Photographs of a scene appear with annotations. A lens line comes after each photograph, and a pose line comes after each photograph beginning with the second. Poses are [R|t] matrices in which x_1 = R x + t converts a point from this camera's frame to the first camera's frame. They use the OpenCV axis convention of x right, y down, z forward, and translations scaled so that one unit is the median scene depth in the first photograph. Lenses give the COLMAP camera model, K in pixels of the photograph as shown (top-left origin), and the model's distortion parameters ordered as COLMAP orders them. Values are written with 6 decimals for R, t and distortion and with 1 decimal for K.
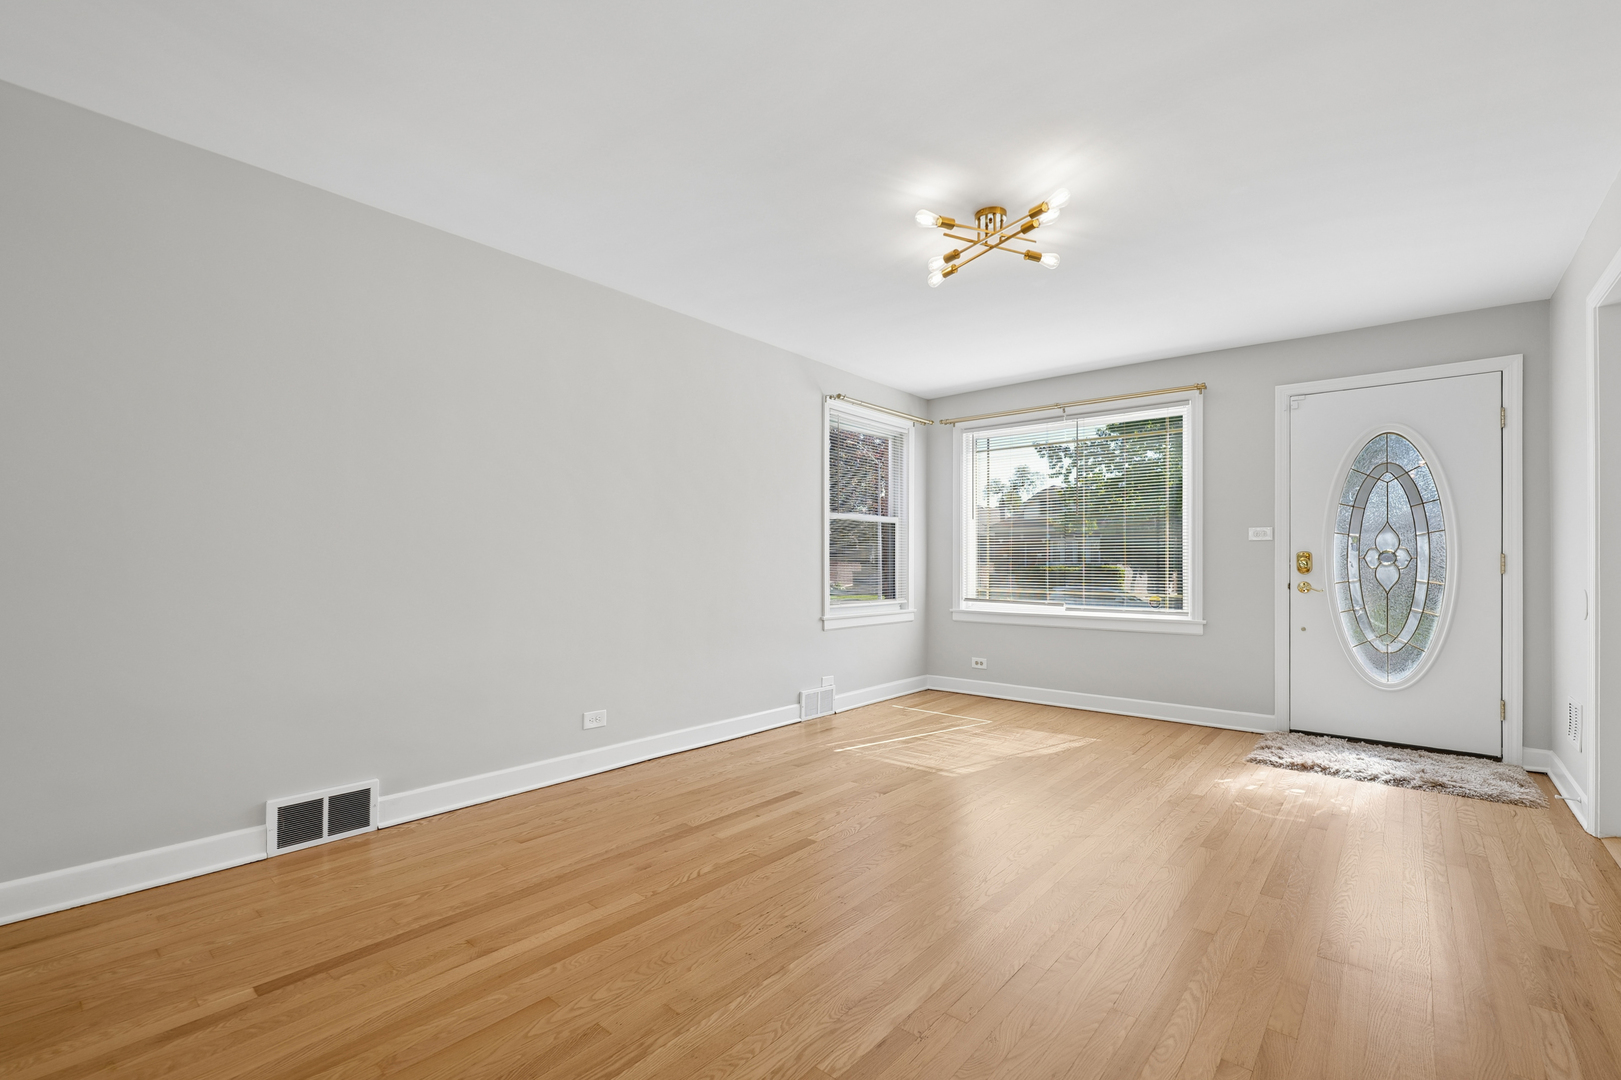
lens RADIAL K [[680.9, 0, 815.7], [0, 680.9, 550.4], [0, 0, 1]] dist [-0.003357, -0.000601]
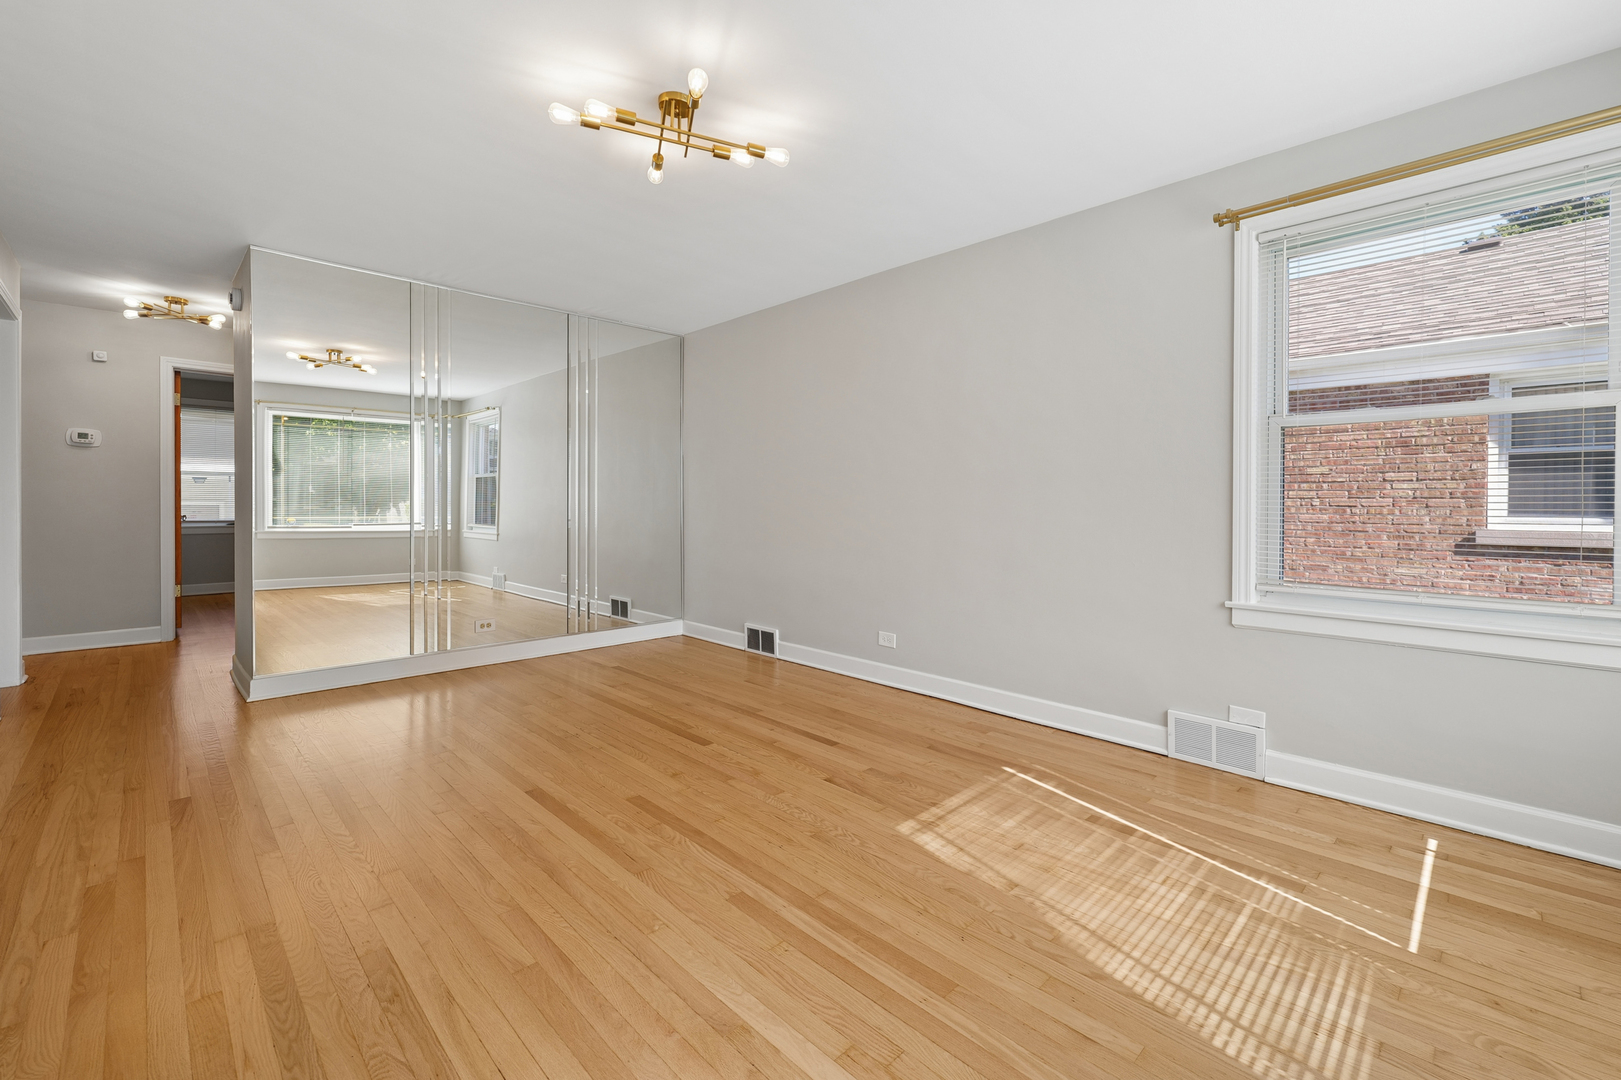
lens RADIAL K [[672.3, 0, 815.4], [0, 672.3, 523.1], [0, 0, 1]] dist [-0.001529, -0.000422]
pose [[-0.066558, 0.020037, -0.997581, 0.758578], [0.007739, 0.999779, 0.019565, 0.020441], [0.997753, -0.006418, -0.066699, 0.860450]]
